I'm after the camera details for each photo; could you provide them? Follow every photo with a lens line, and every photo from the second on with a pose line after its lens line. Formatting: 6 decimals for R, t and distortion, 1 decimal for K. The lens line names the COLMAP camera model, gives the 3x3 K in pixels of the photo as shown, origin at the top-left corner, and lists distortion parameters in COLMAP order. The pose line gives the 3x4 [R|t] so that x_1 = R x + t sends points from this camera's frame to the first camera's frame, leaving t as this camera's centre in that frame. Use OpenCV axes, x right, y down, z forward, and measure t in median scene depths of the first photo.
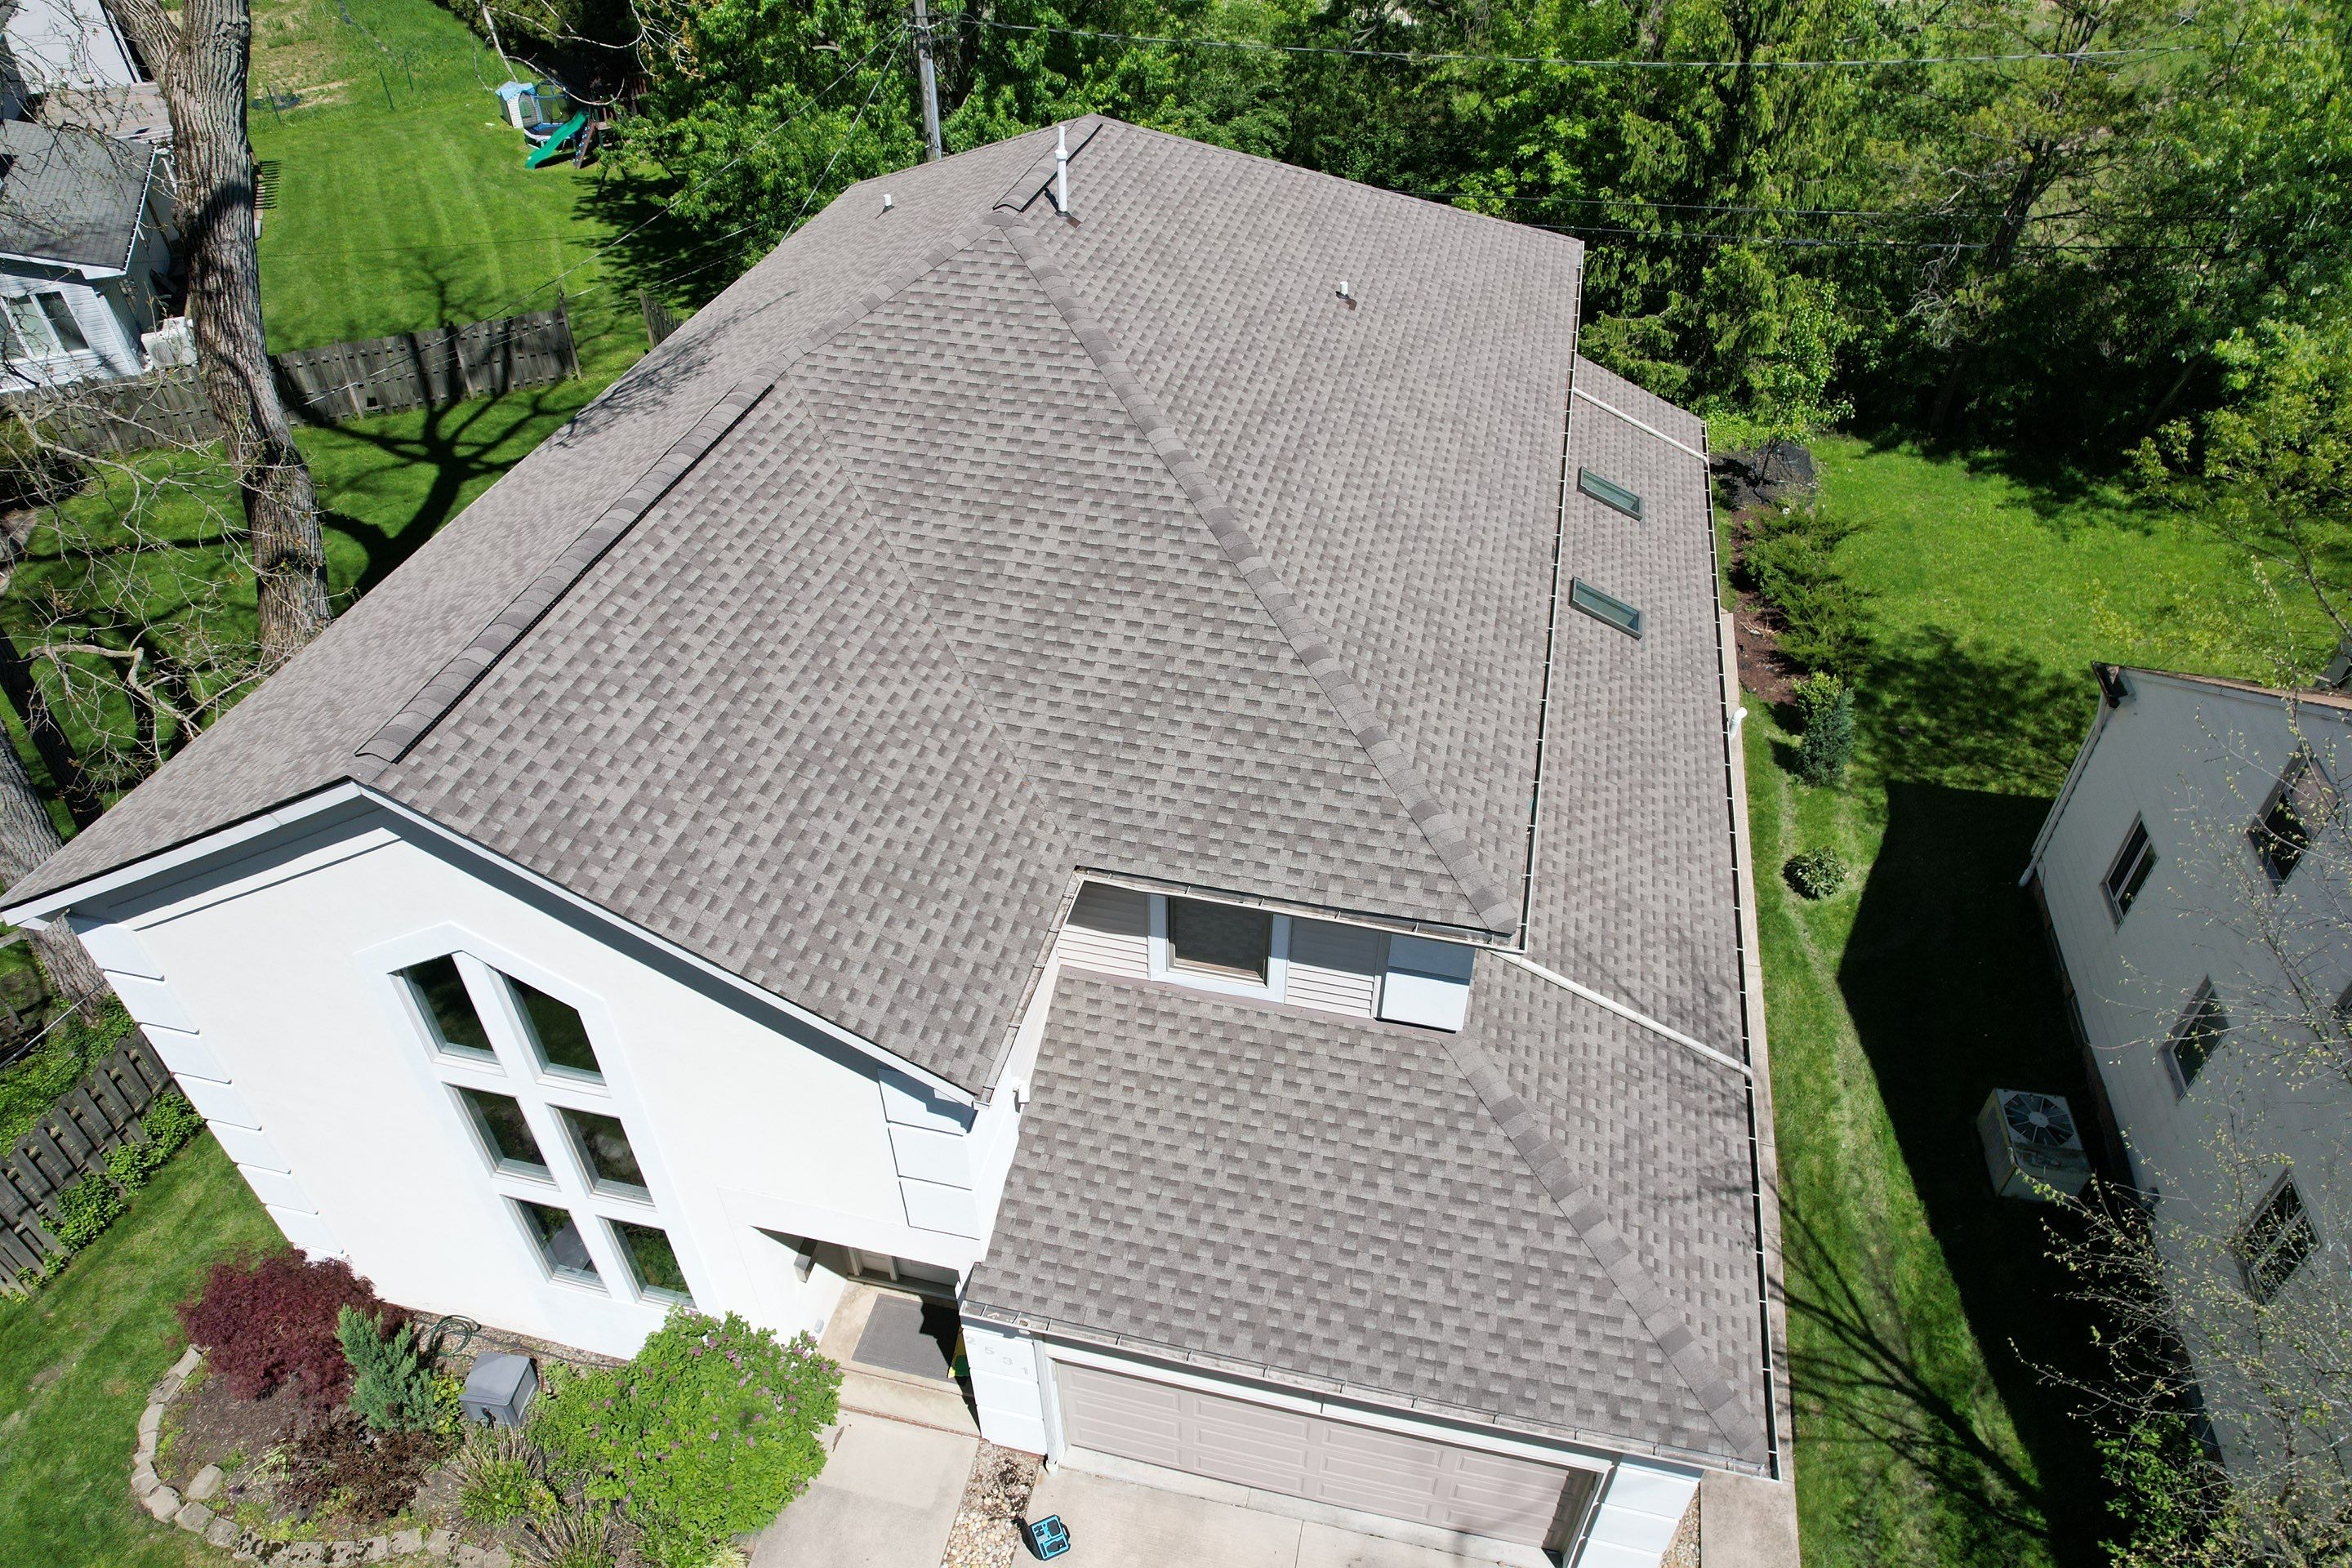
lens RADIAL K [[1521.1, 0, 1176.9], [0, 1521.1, 782.5], [0, 0, 1]] dist [-0.080328, 0.072230]
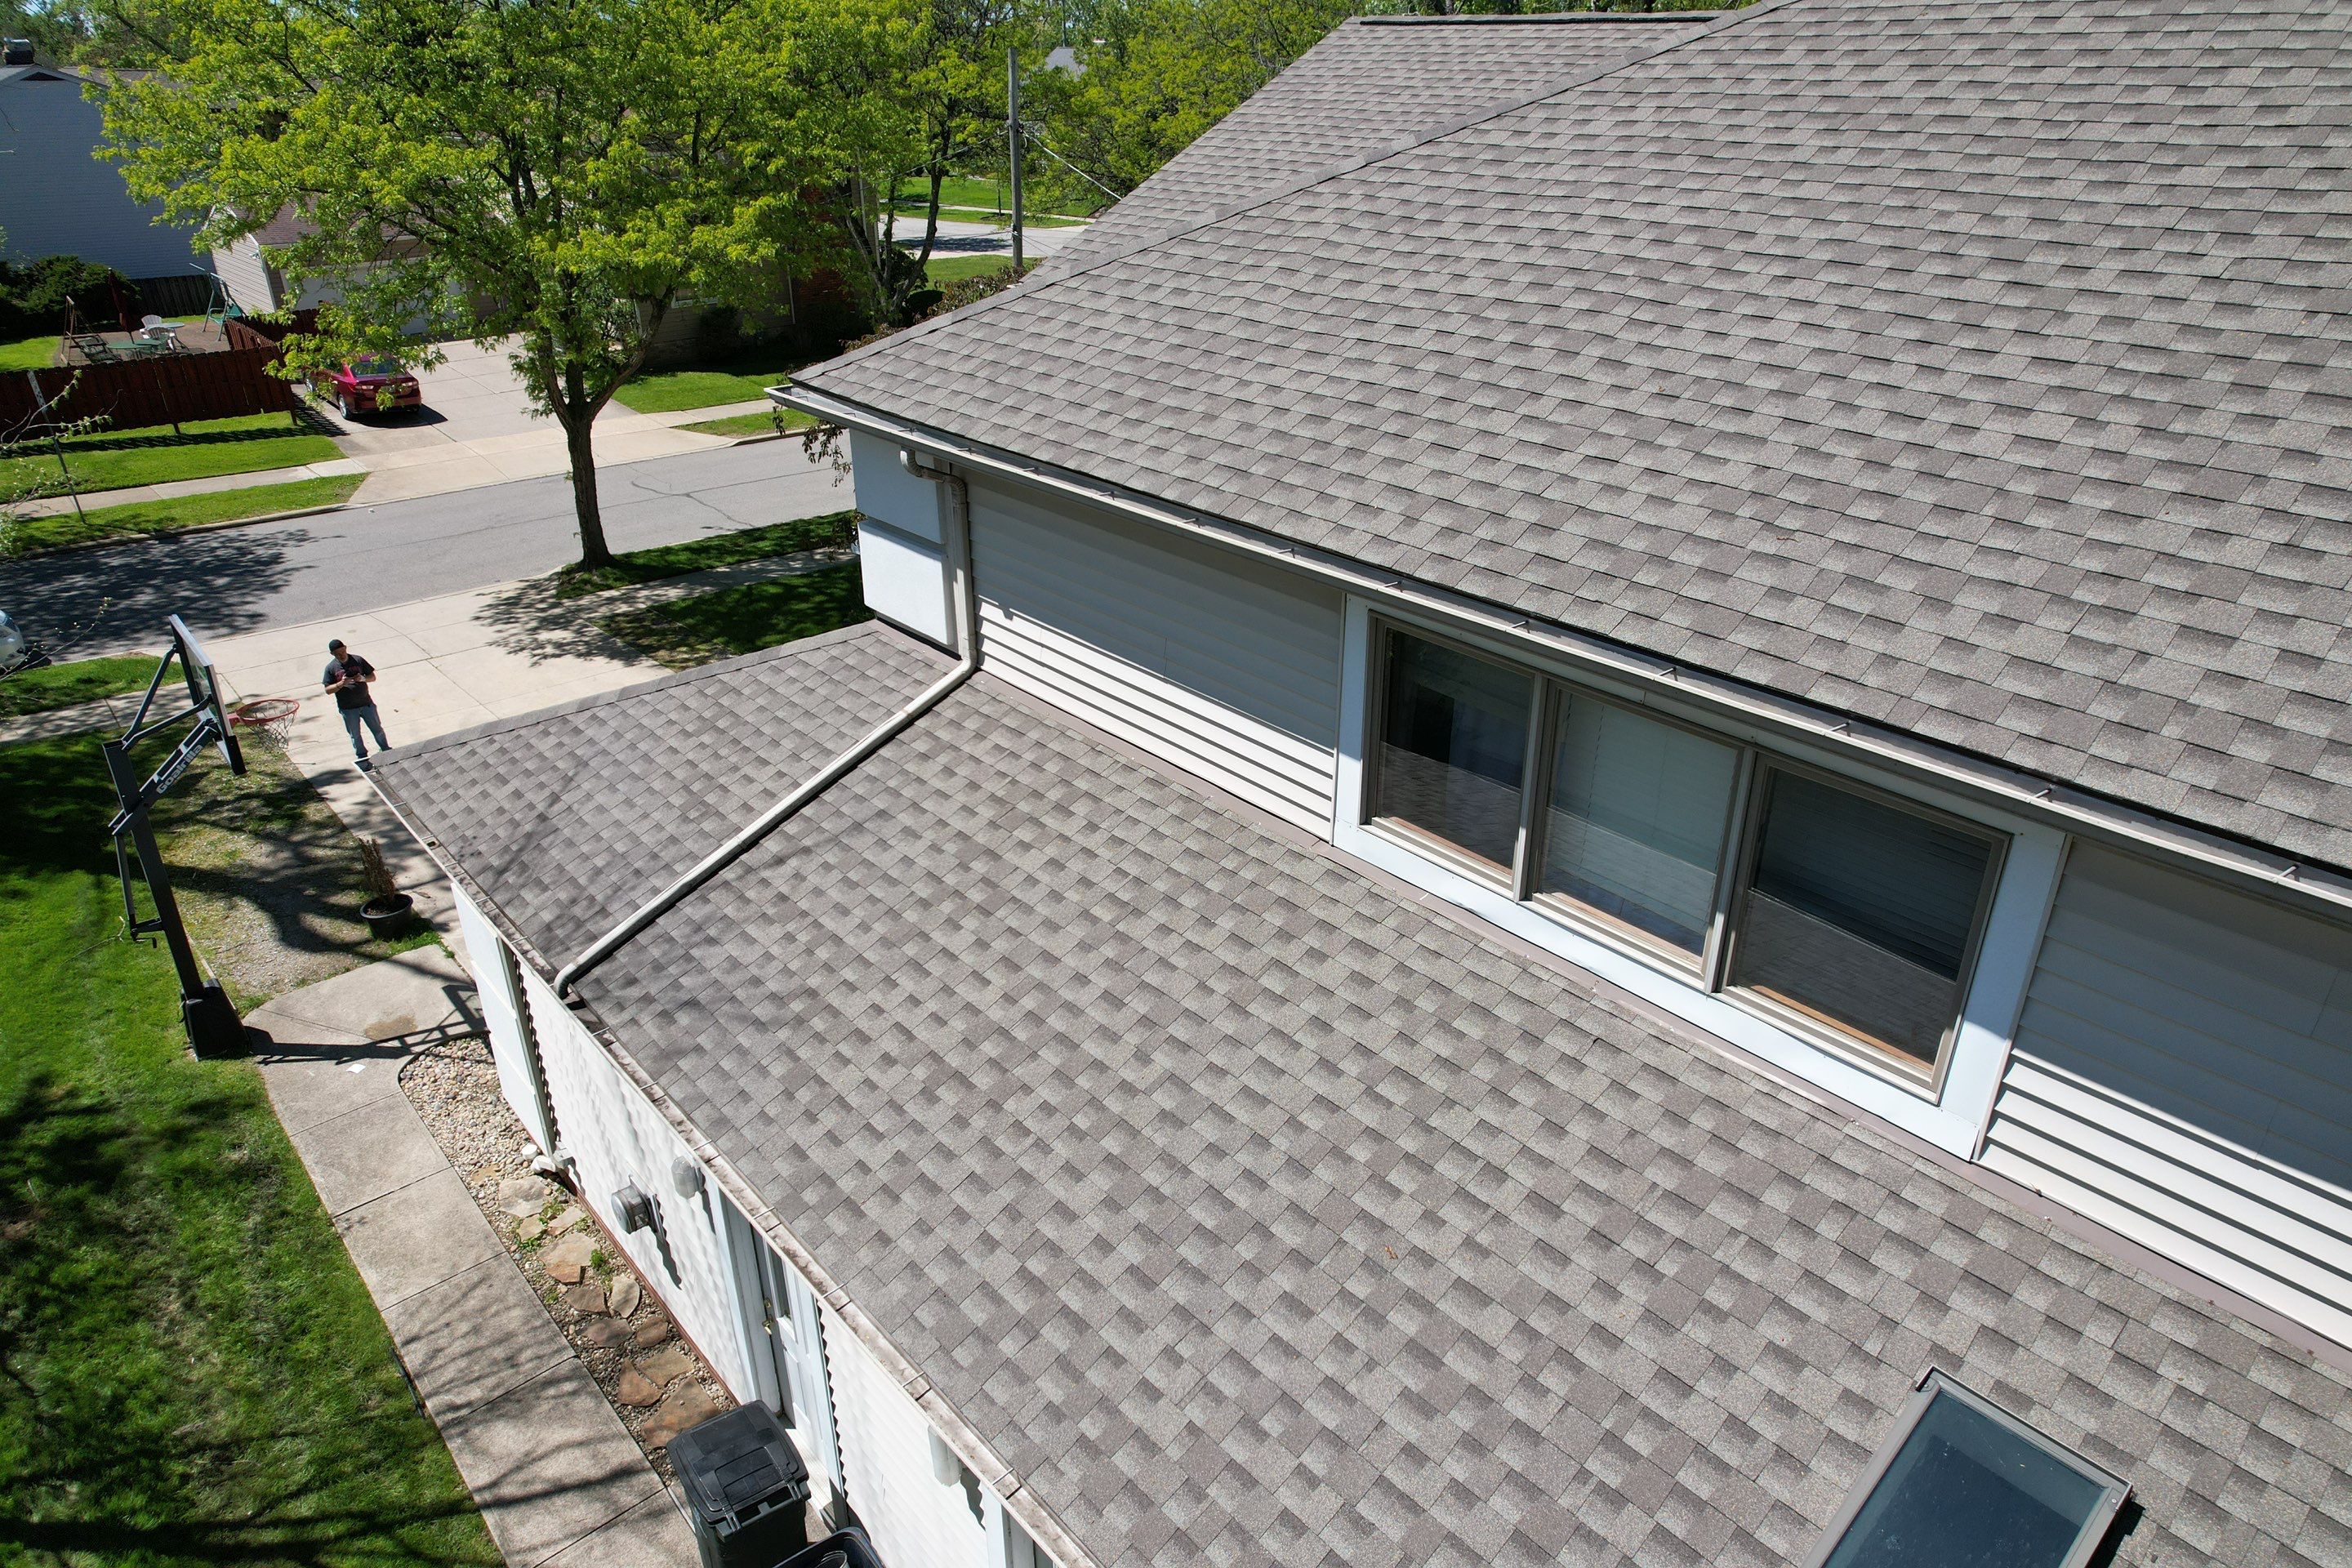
lens RADIAL K [[1521.1, 0, 1161.6], [0, 1521.1, 800.2], [0, 0, 1]] dist [-0.080328, 0.072230]
pose [[-0.593525, 0.360751, -0.719435, 0.545335], [-0.512078, 0.520352, 0.683381, -0.310628], [0.620890, 0.774011, -0.124109, 0.993909]]
